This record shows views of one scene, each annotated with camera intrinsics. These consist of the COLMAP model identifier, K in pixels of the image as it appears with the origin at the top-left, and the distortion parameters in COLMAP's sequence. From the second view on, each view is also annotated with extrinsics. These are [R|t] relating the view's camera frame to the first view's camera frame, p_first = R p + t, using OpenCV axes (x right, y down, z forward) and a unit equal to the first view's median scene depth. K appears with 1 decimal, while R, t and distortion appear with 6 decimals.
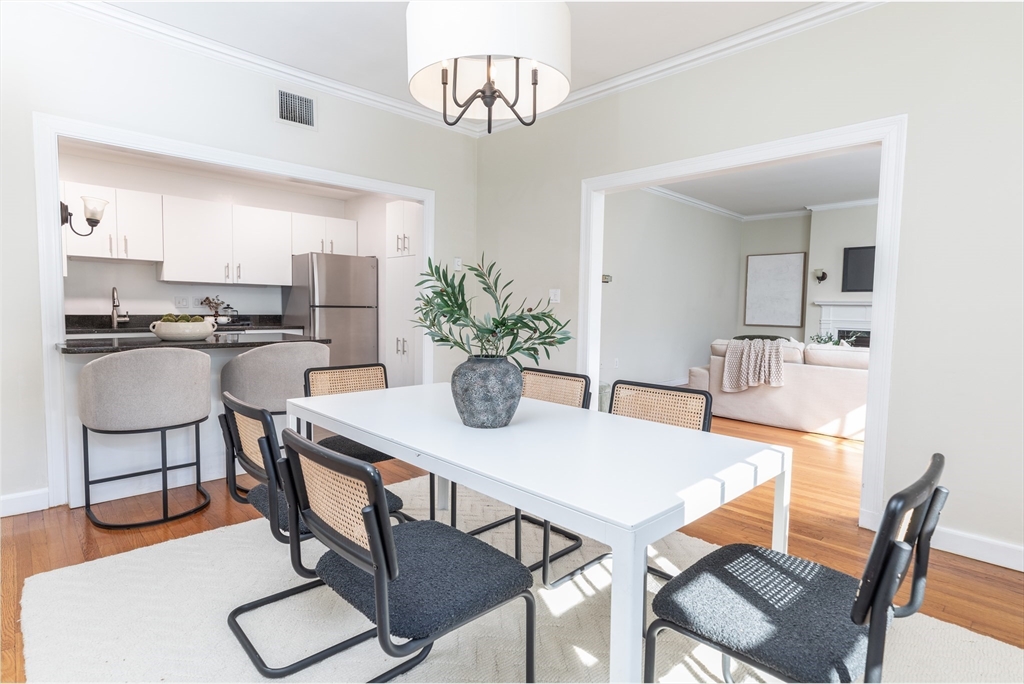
lens RADIAL K [[530.0, 0, 510.8], [0, 530.0, 342.7], [0, 0, 1]] dist [-0.000288, -0.000052]
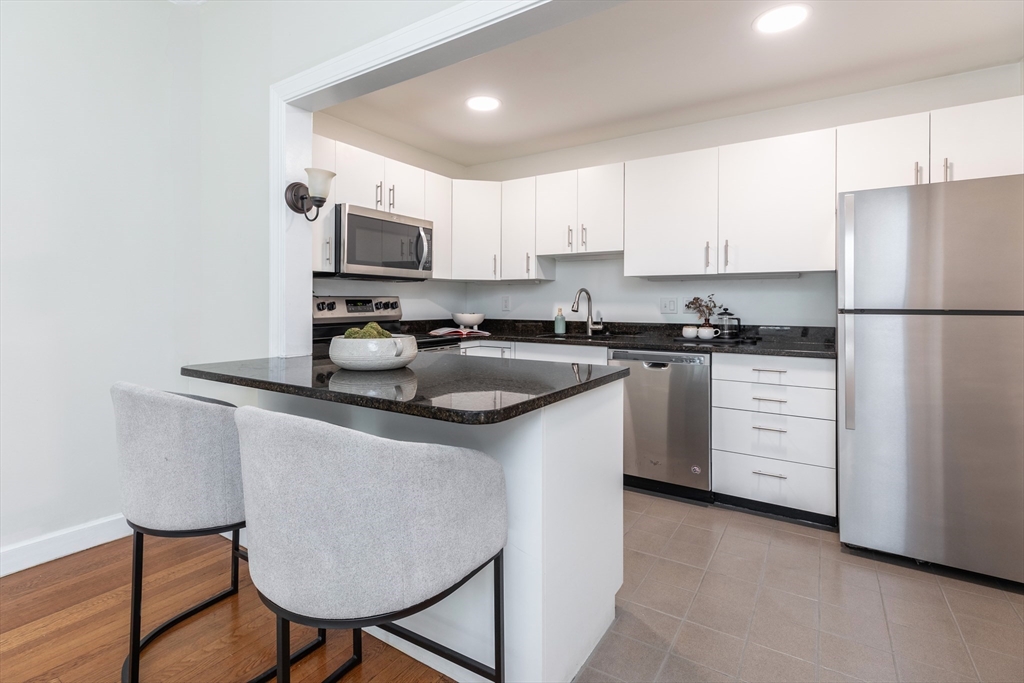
lens RADIAL K [[481.2, 0, 506.3], [0, 481.2, 301.8], [0, 0, 1]] dist [0.000053, -0.000006]
pose [[0.209071, -0.018854, -0.977719, -0.031820], [-0.066763, 0.997206, -0.033506, -0.045114], [0.975619, 0.072281, 0.207228, 0.650736]]
